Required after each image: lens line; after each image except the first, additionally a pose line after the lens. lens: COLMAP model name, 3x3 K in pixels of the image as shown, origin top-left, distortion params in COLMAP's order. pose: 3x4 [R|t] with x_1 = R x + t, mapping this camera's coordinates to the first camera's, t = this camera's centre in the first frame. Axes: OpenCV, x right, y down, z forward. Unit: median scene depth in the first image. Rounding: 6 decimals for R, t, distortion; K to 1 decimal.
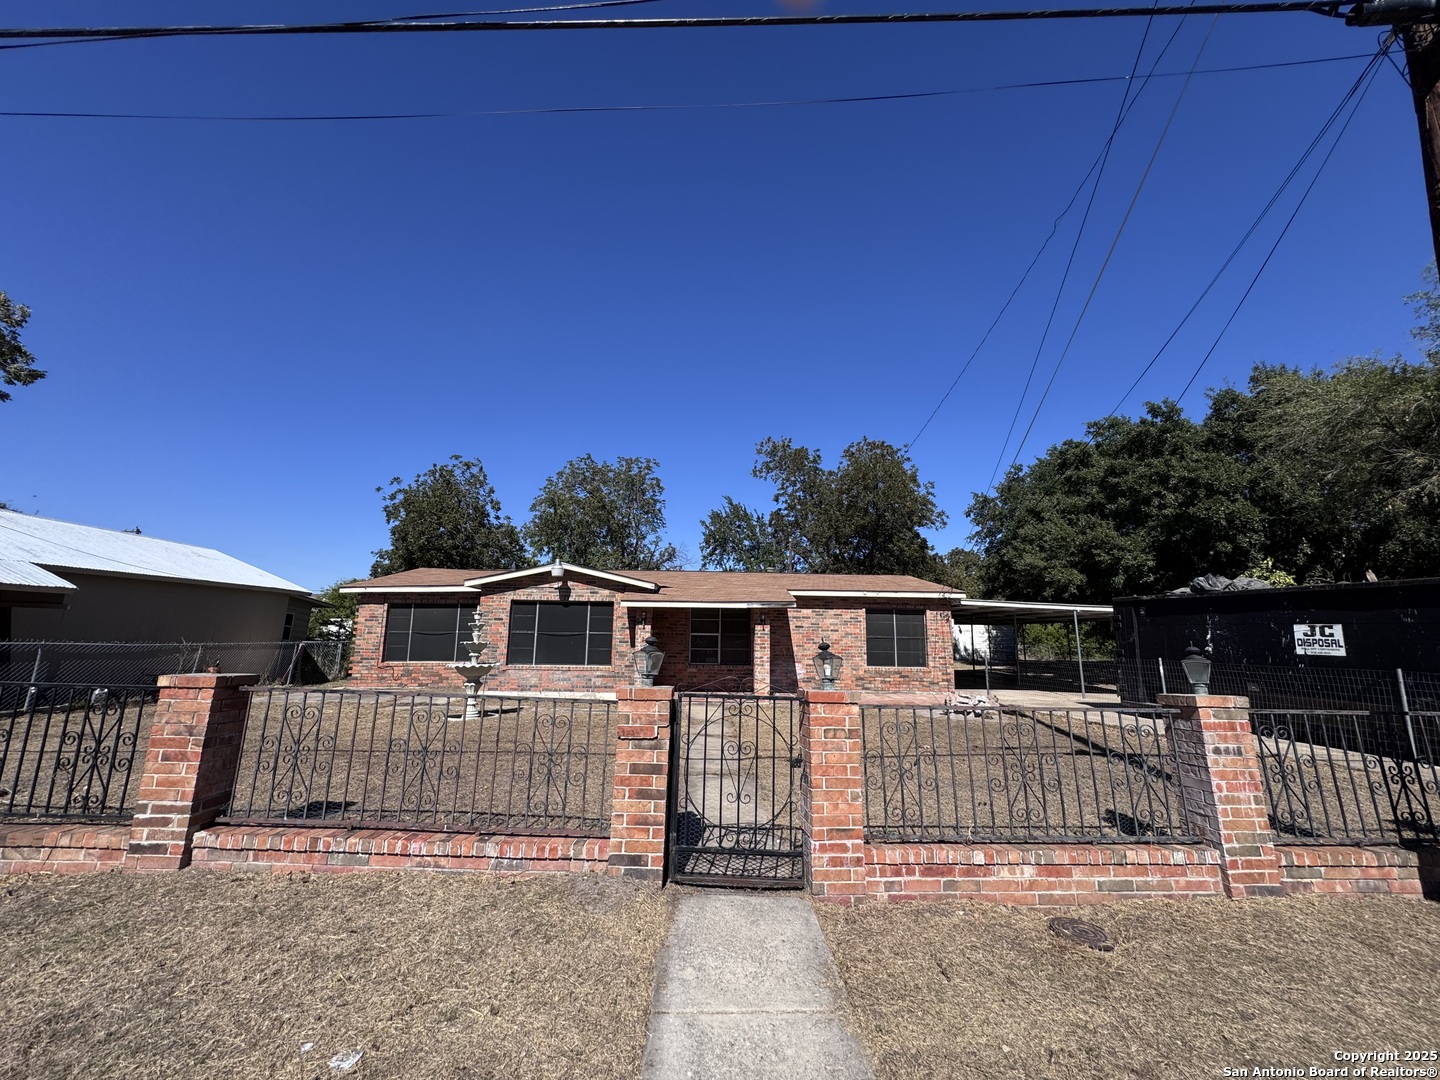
lens RADIAL K [[573.3, 0, 719.7], [0, 573.3, 536.0], [0, 0, 1]] dist [-0.001123, 0.000559]
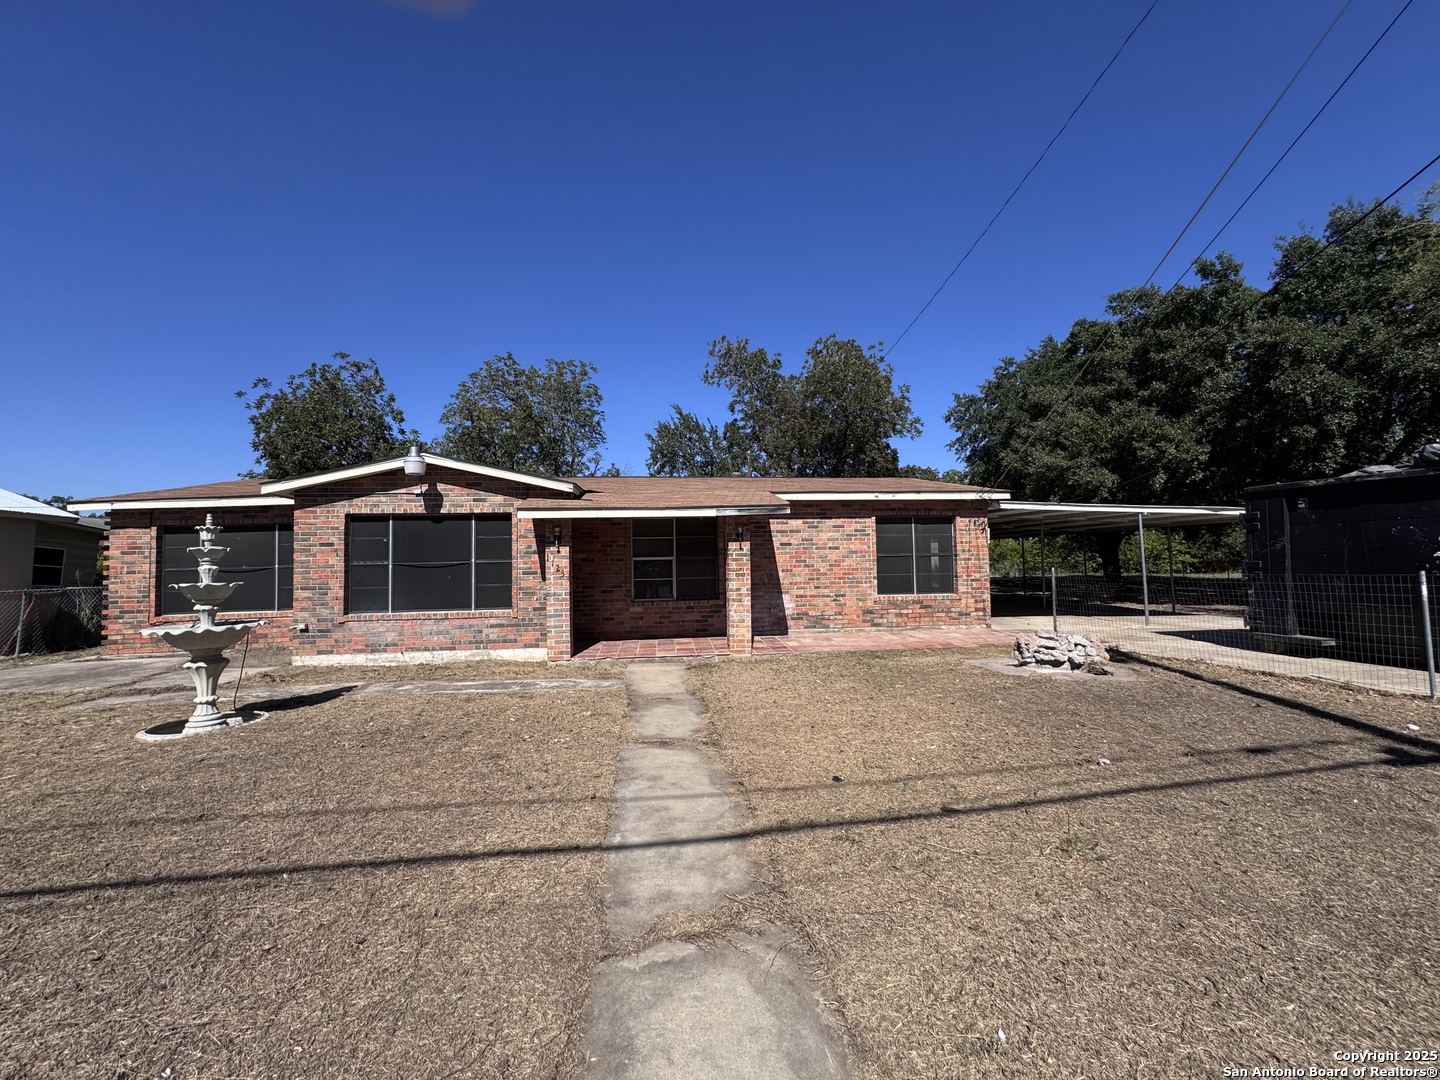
lens RADIAL K [[573.3, 0, 719.7], [0, 573.3, 536.0], [0, 0, 1]] dist [-0.001123, 0.000559]
pose [[0.995847, -0.027075, 0.086925, -0.005464], [0.015861, 0.991751, 0.127196, 0.055847], [-0.089652, -0.125289, 0.988061, 0.301927]]
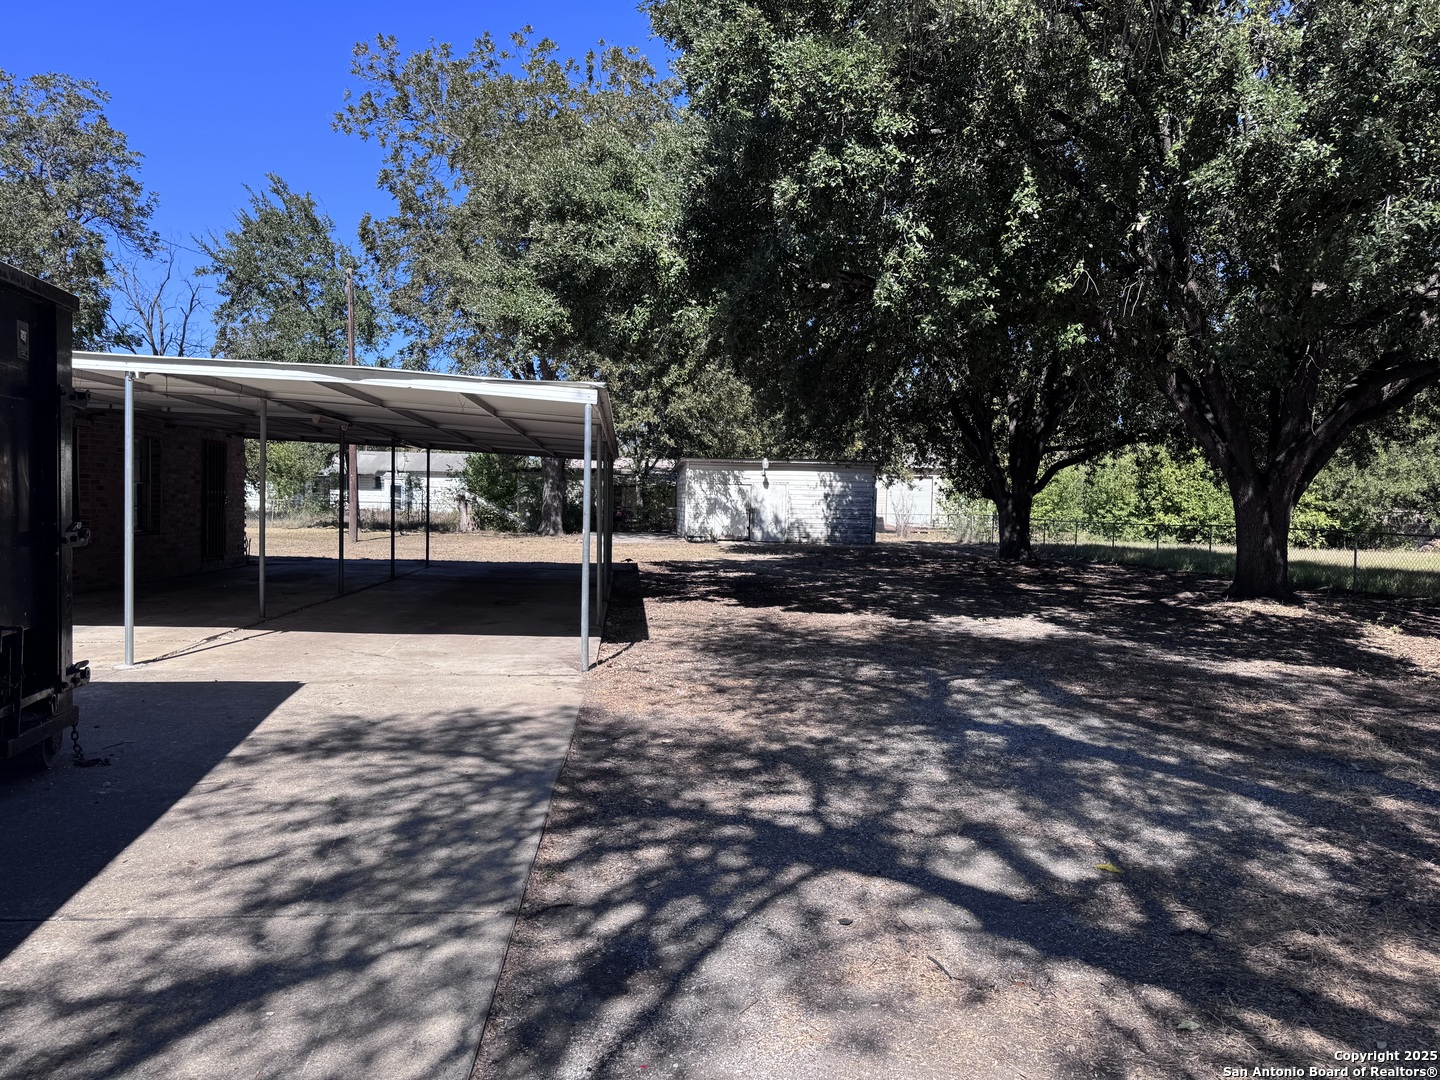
lens RADIAL K [[1004.6, 0, 711.5], [0, 1004.6, 538.9], [0, 0, 1]] dist [0.130286, -0.179579]
pose [[0.997489, 0.001940, 0.070797, 0.898142], [-0.017011, 0.976925, 0.212903, 0.092829], [-0.068751, -0.213572, 0.974505, 0.487446]]
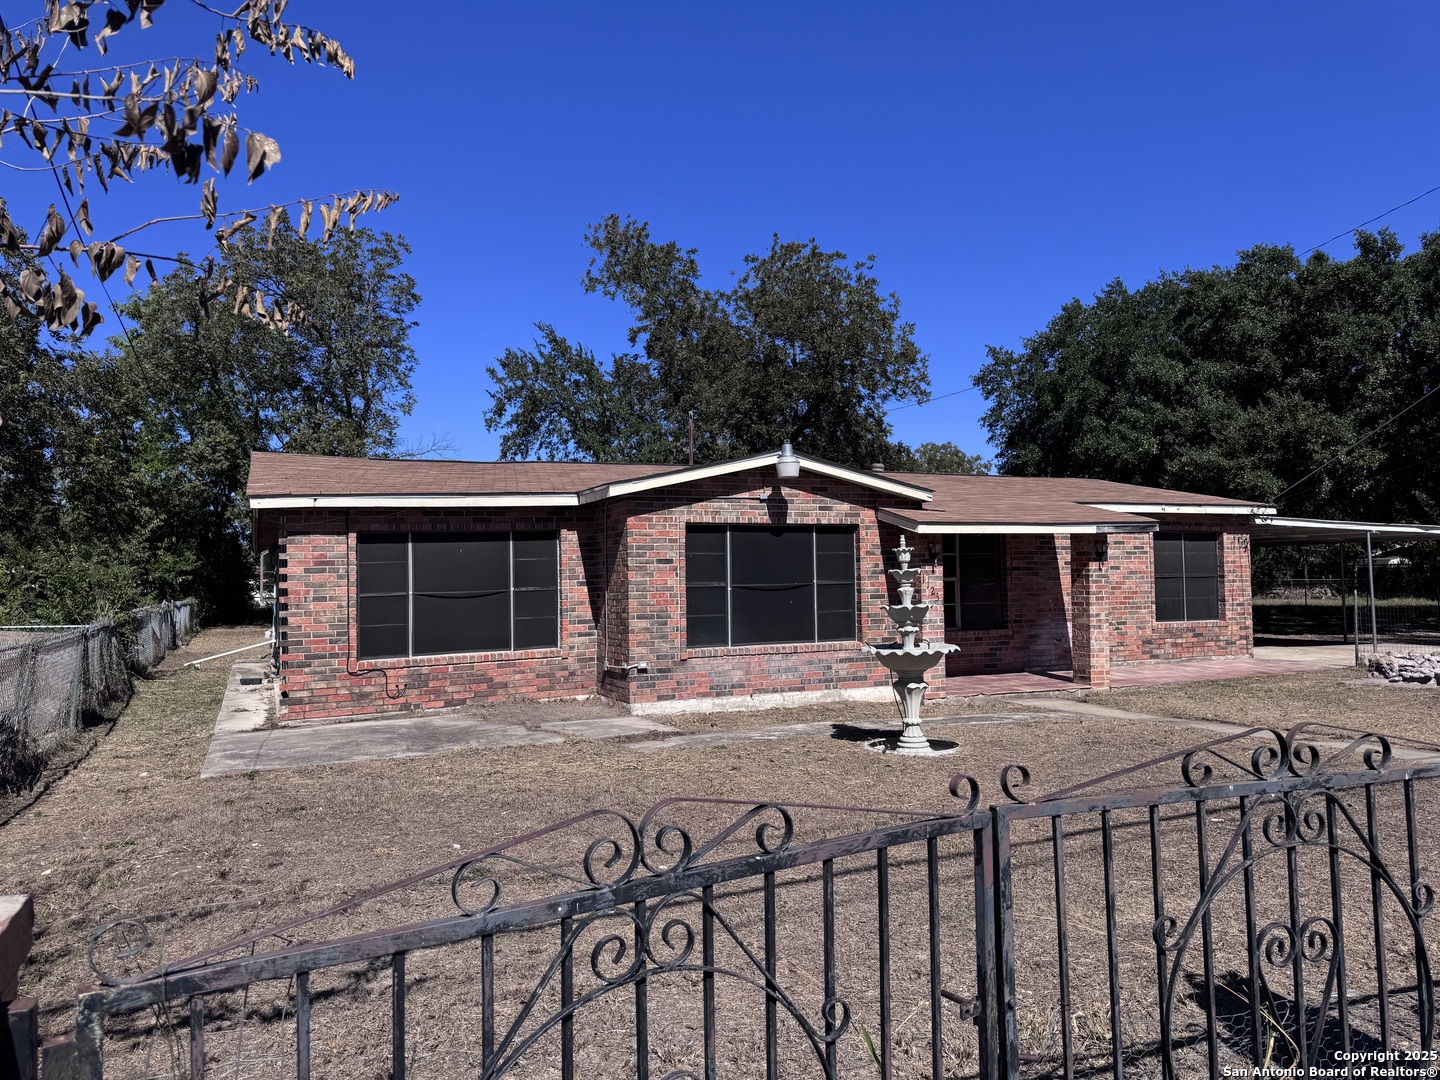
lens RADIAL K [[1004.6, 0, 711.5], [0, 1004.6, 538.9], [0, 0, 1]] dist [0.130286, -0.179579]
pose [[0.923177, -0.014095, 0.384116, -0.621729], [-0.037079, 0.991401, 0.125494, 0.012194], [-0.382582, -0.130096, 0.914716, 0.163011]]
